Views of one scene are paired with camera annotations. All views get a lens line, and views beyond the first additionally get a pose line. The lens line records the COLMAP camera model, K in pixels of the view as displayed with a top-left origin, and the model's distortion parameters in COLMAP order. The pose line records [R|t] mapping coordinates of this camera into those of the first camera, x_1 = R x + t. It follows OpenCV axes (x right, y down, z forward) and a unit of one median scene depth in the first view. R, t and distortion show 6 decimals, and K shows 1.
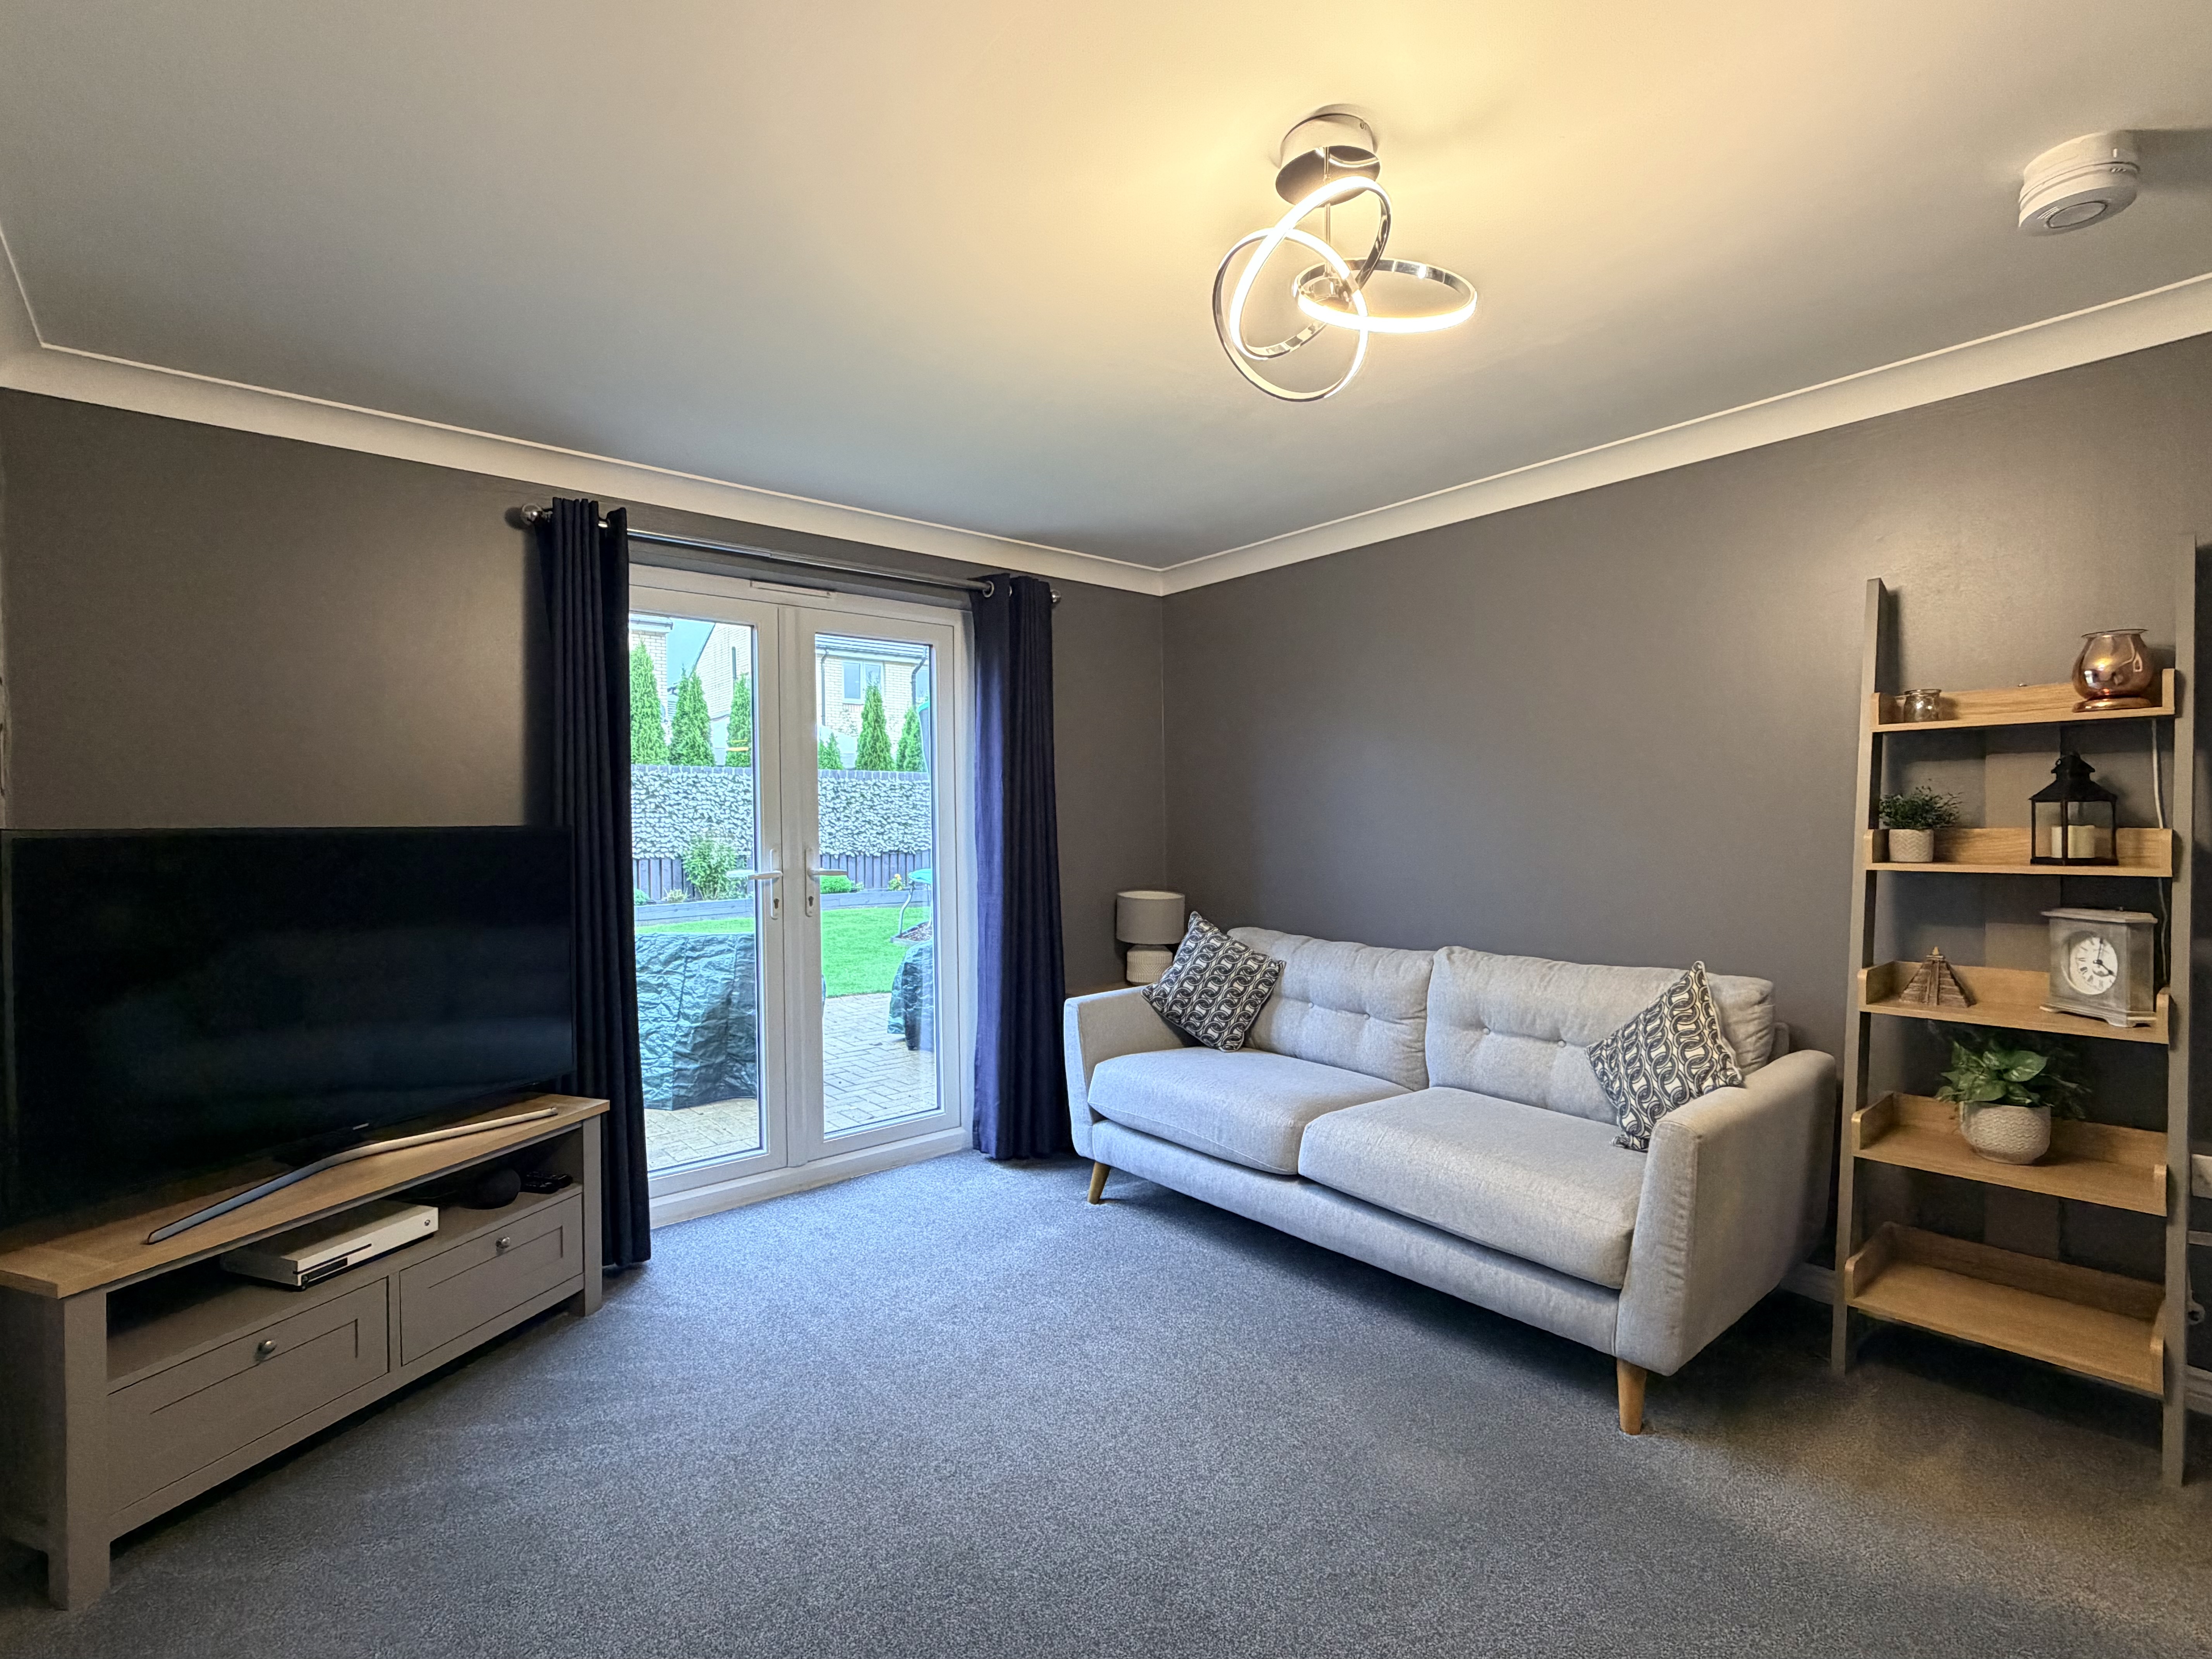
lens RADIAL K [[1038.6, 0, 1106.1], [0, 1038.6, 825.9], [0, 0, 1]] dist [0.001979, 0.000281]
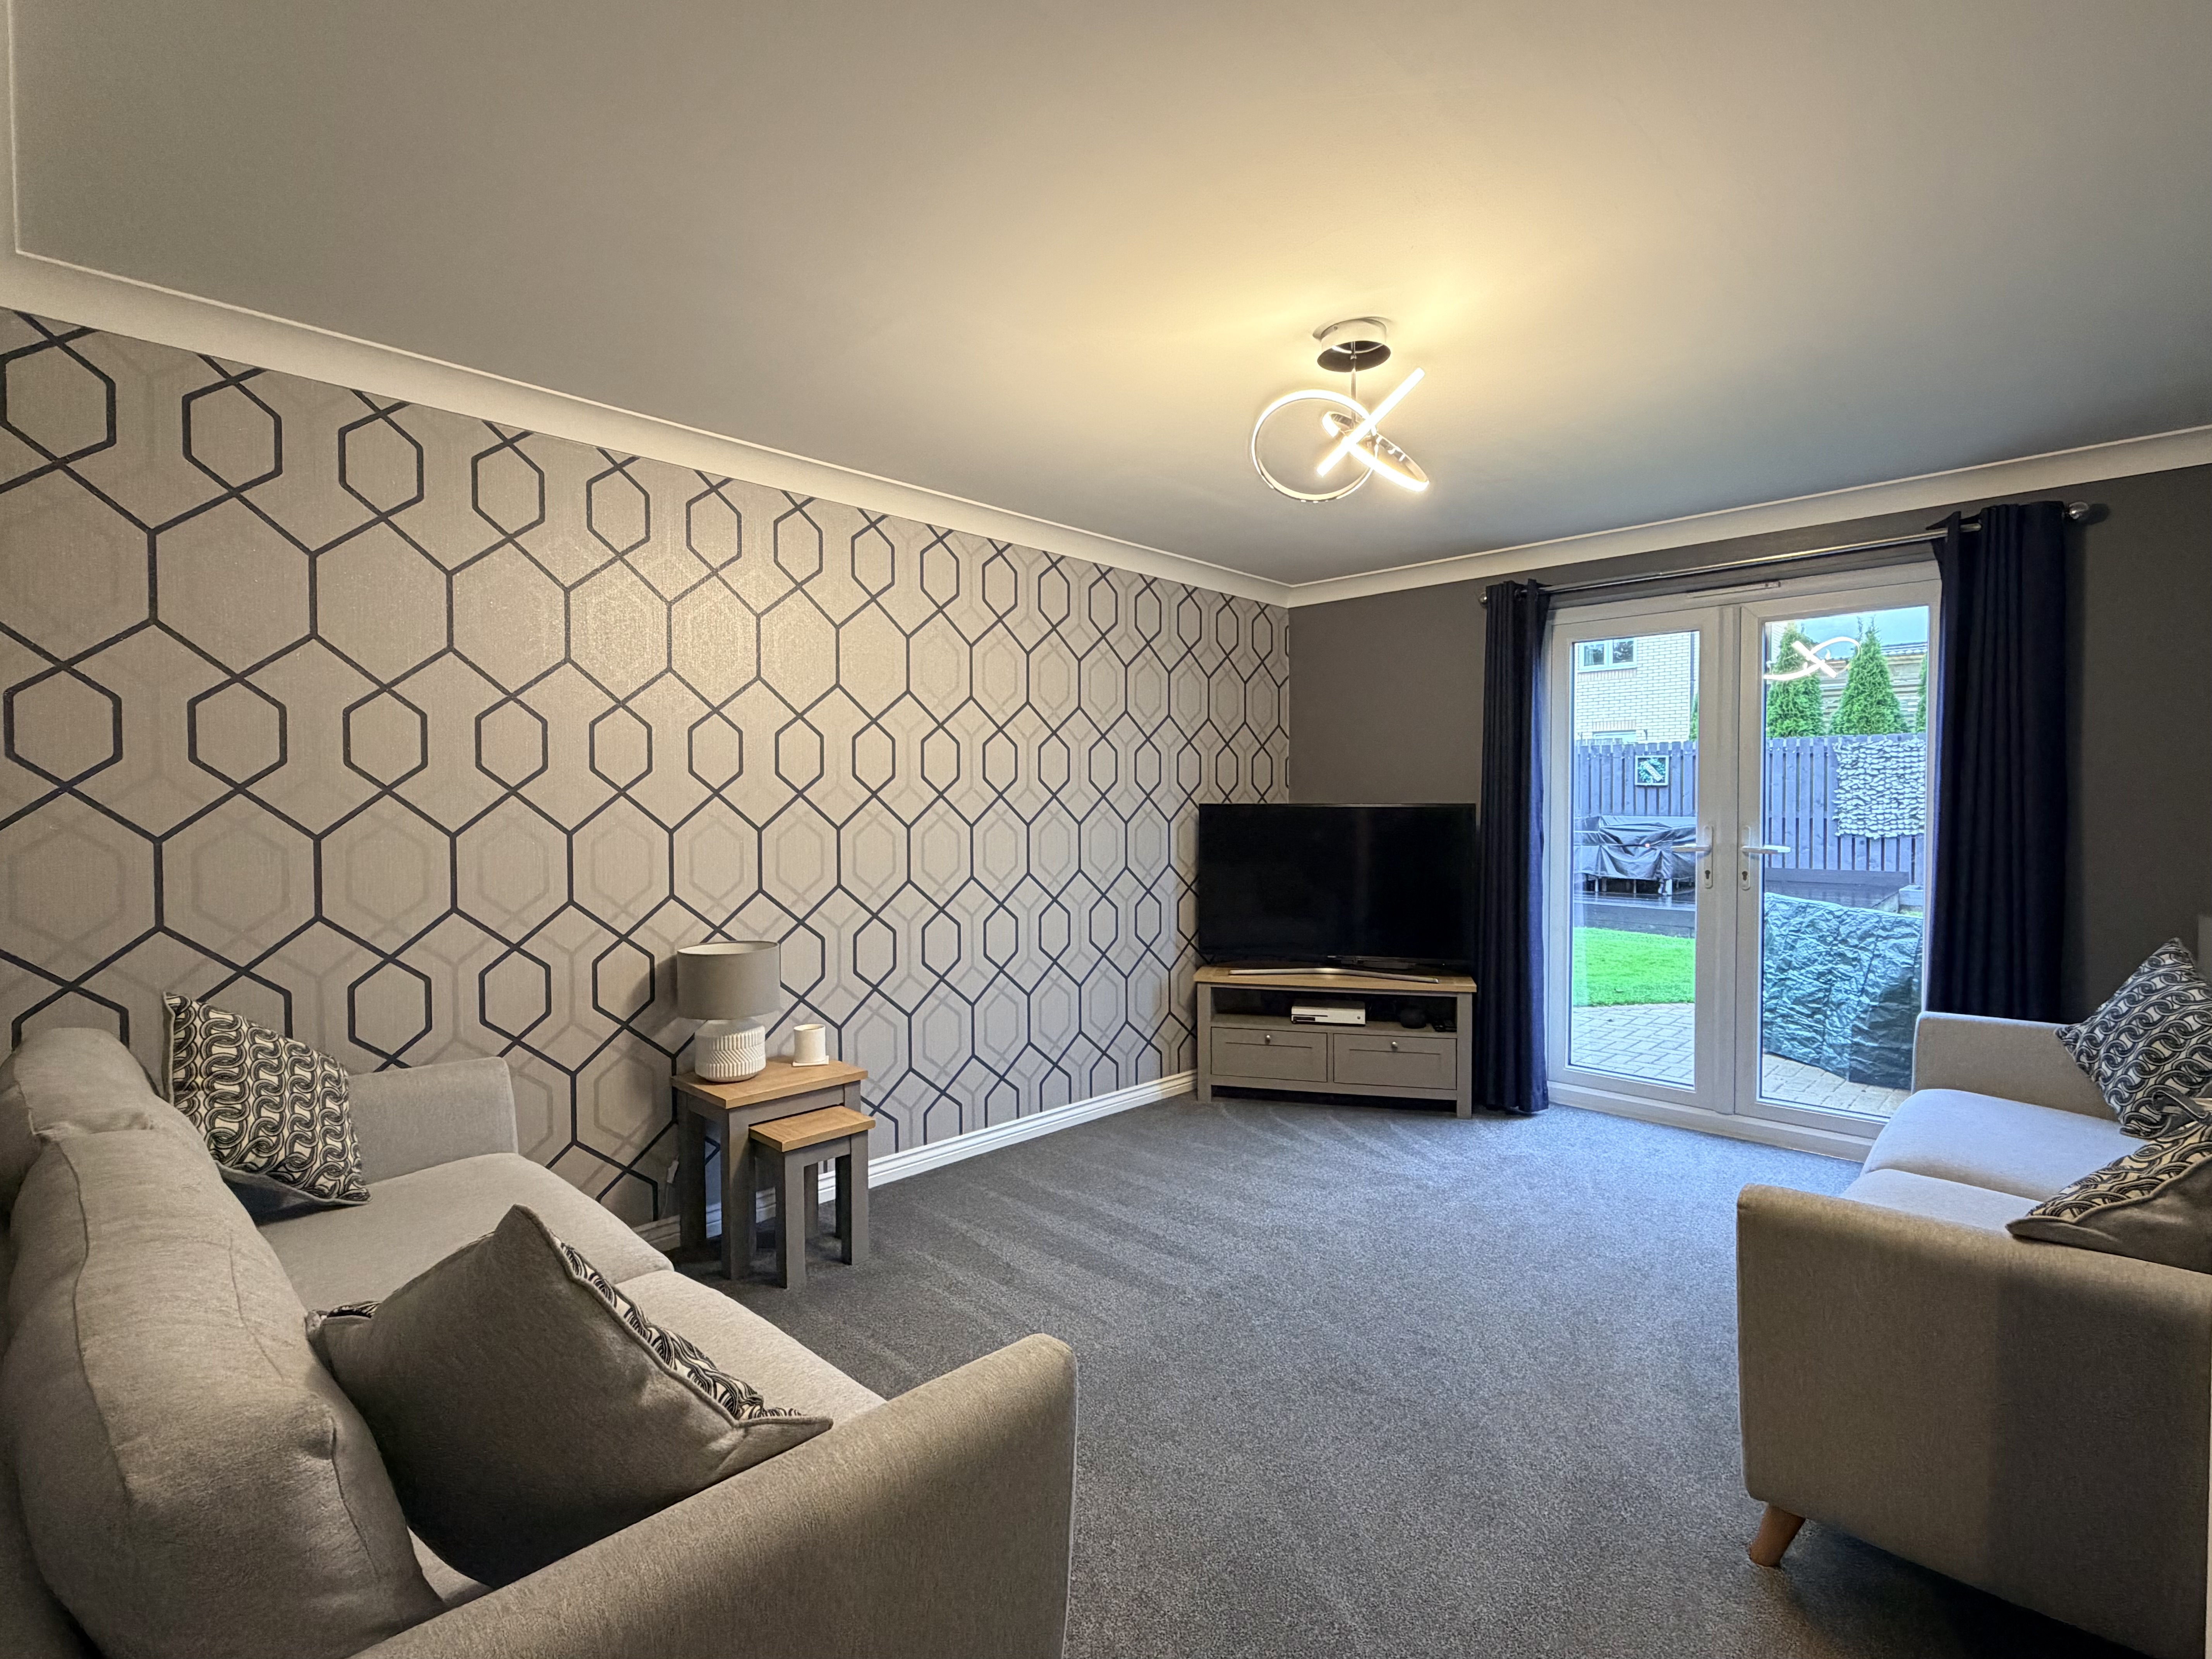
lens RADIAL K [[1038.6, 0, 1104.4], [0, 1038.6, 814.1], [0, 0, 1]] dist [0.001979, 0.000281]
pose [[0.110803, 0.024151, -0.993549, 0.825291], [-0.005715, 0.999704, 0.023663, -0.015581], [0.993826, 0.003056, 0.110908, 0.252603]]
